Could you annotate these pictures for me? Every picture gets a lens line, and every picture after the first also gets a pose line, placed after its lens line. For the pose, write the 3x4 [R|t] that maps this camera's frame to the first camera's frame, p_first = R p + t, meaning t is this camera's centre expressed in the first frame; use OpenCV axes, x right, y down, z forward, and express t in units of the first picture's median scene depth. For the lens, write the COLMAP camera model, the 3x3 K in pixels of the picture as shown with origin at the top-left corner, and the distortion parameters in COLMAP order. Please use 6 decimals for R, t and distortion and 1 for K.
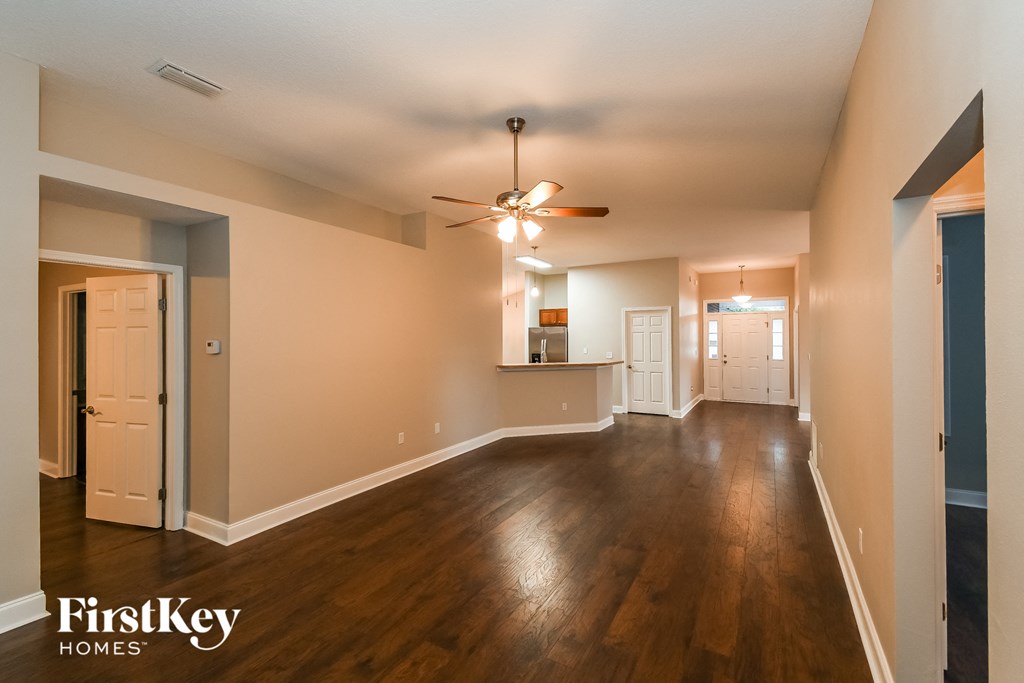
lens RADIAL K [[446.7, 0, 510.9], [0, 446.7, 334.7], [0, 0, 1]] dist [0.037872, -0.000247]
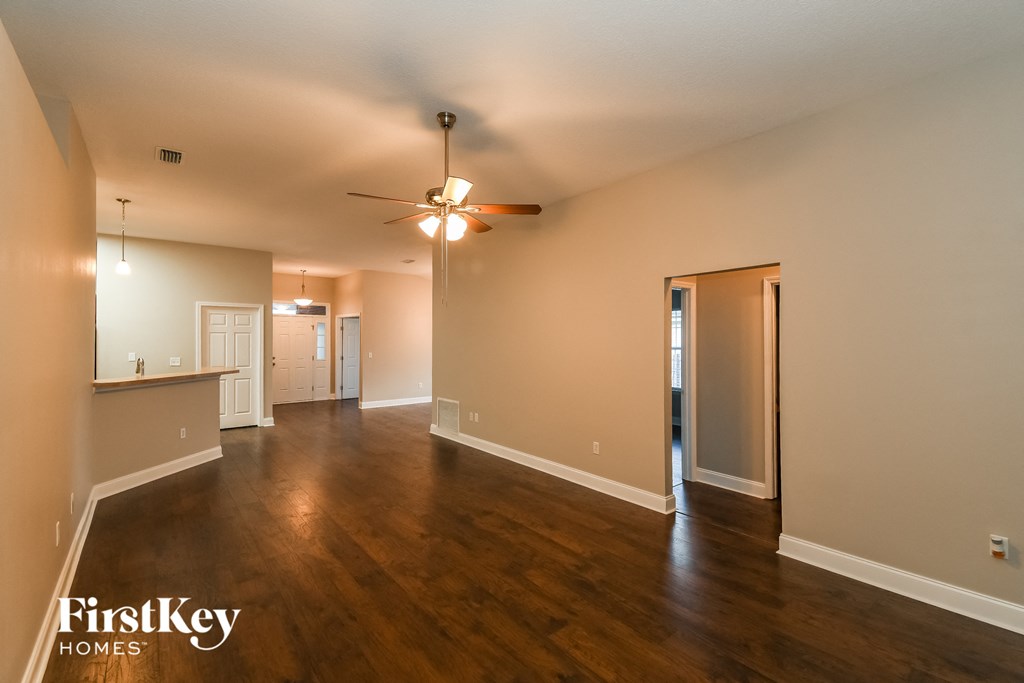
lens RADIAL K [[449.1, 0, 512.5], [0, 449.1, 337.6], [0, 0, 1]] dist [0.038963, -0.000047]
pose [[0.364863, 0.009792, 0.931010, -0.768750], [-0.011812, 0.999913, -0.005887, 0.006288], [-0.930986, -0.008849, 0.364947, 0.461358]]
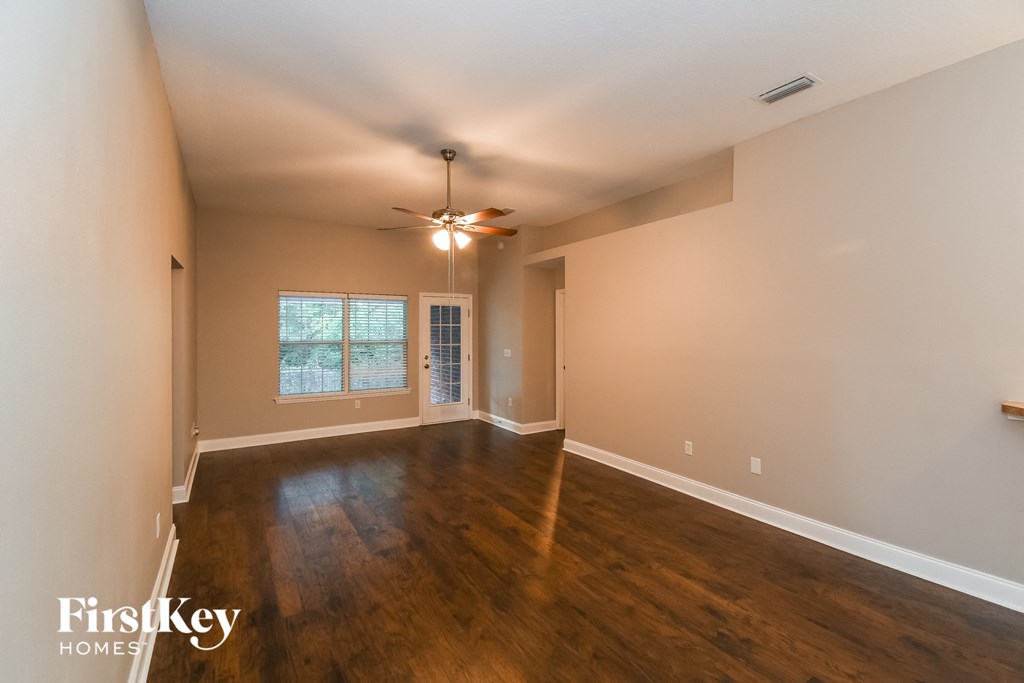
lens RADIAL K [[446.7, 0, 510.9], [0, 446.7, 334.7], [0, 0, 1]] dist [0.037872, -0.000247]
pose [[-0.472673, 0.018171, -0.881051, 0.915935], [0.014757, 0.999810, 0.012703, 0.005812], [0.881114, -0.006998, -0.472852, 1.566449]]
